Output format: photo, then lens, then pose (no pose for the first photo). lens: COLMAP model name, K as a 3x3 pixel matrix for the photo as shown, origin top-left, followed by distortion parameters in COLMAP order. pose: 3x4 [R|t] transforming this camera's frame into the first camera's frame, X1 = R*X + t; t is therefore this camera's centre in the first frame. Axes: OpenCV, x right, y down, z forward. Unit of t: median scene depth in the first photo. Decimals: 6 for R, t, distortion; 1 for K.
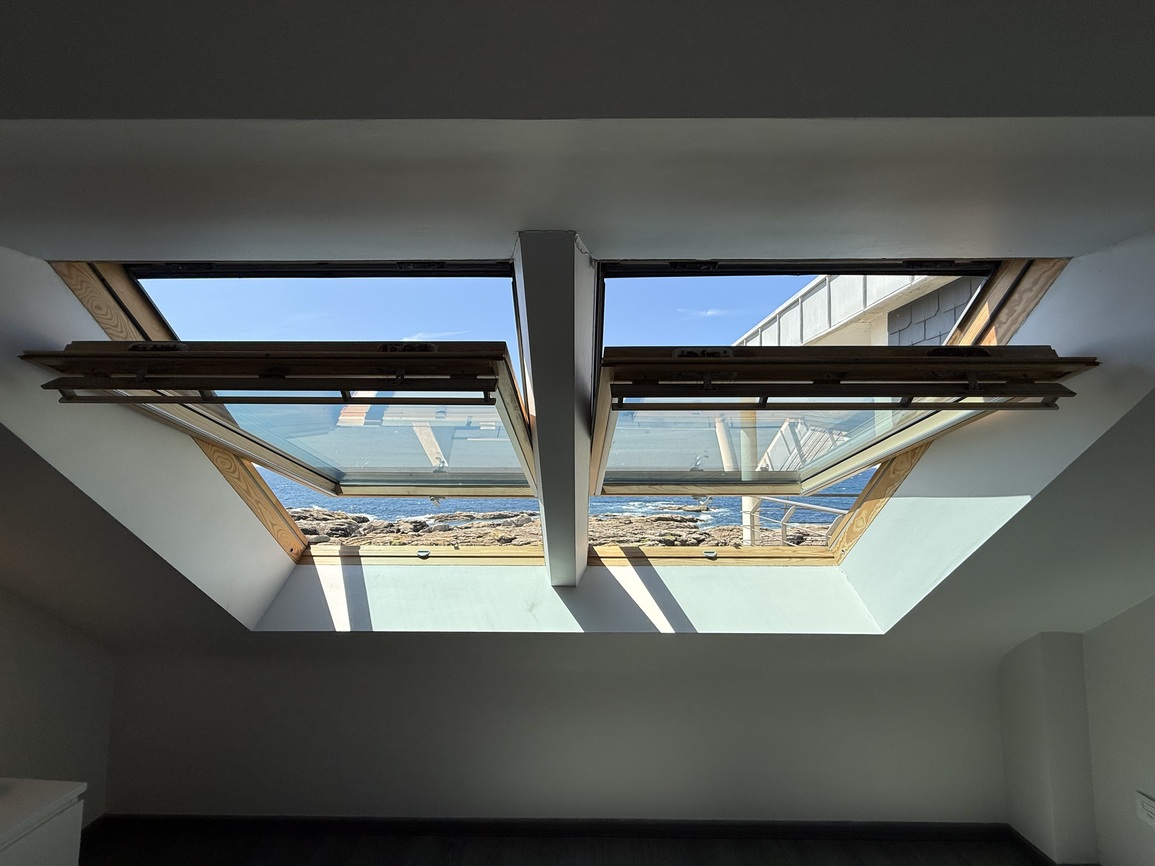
lens RADIAL K [[460.4, 0, 571.4], [0, 460.4, 433.2], [0, 0, 1]] dist [0.000416, 0.000082]
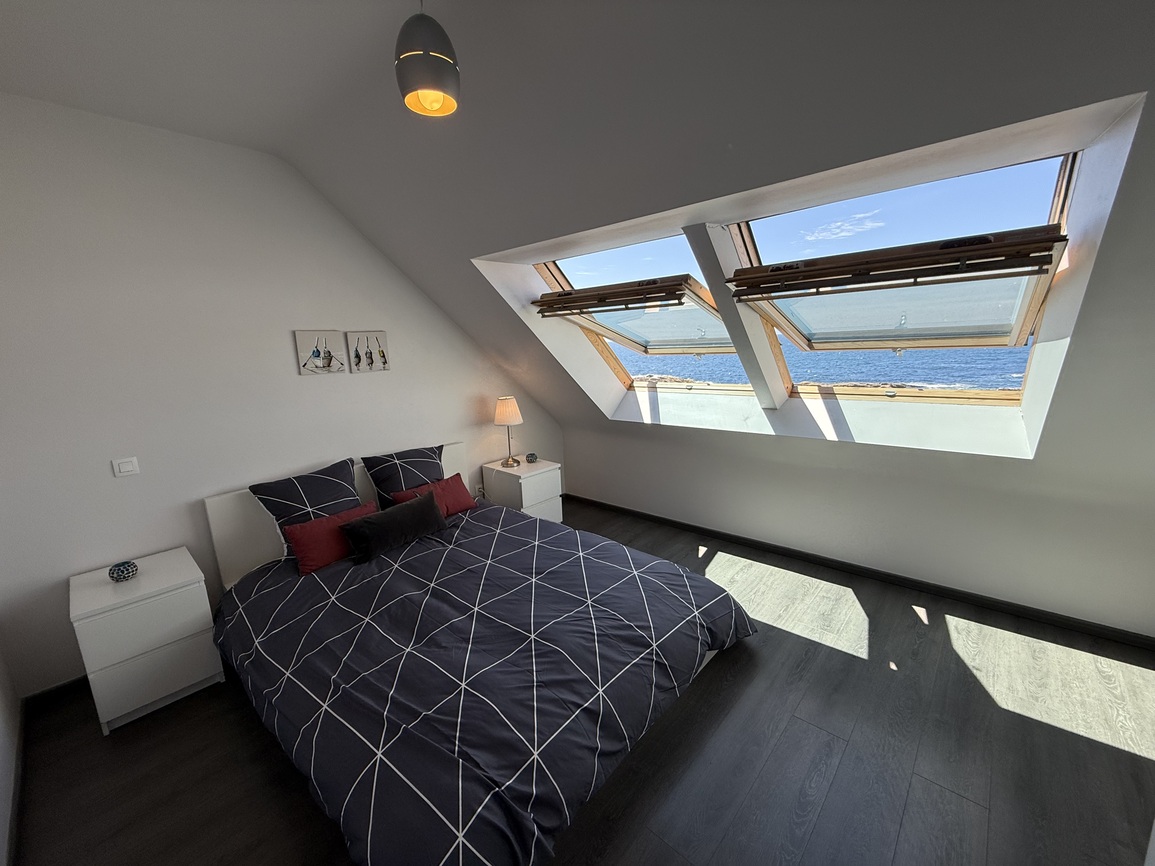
lens RADIAL K [[460.4, 0, 571.4], [0, 460.4, 433.2], [0, 0, 1]] dist [0.000416, 0.000082]
pose [[0.756315, 0.092491, -0.647636, 0.526318], [0.090024, 0.965824, 0.243063, -0.031429], [0.647984, -0.242135, 0.722141, -0.625886]]
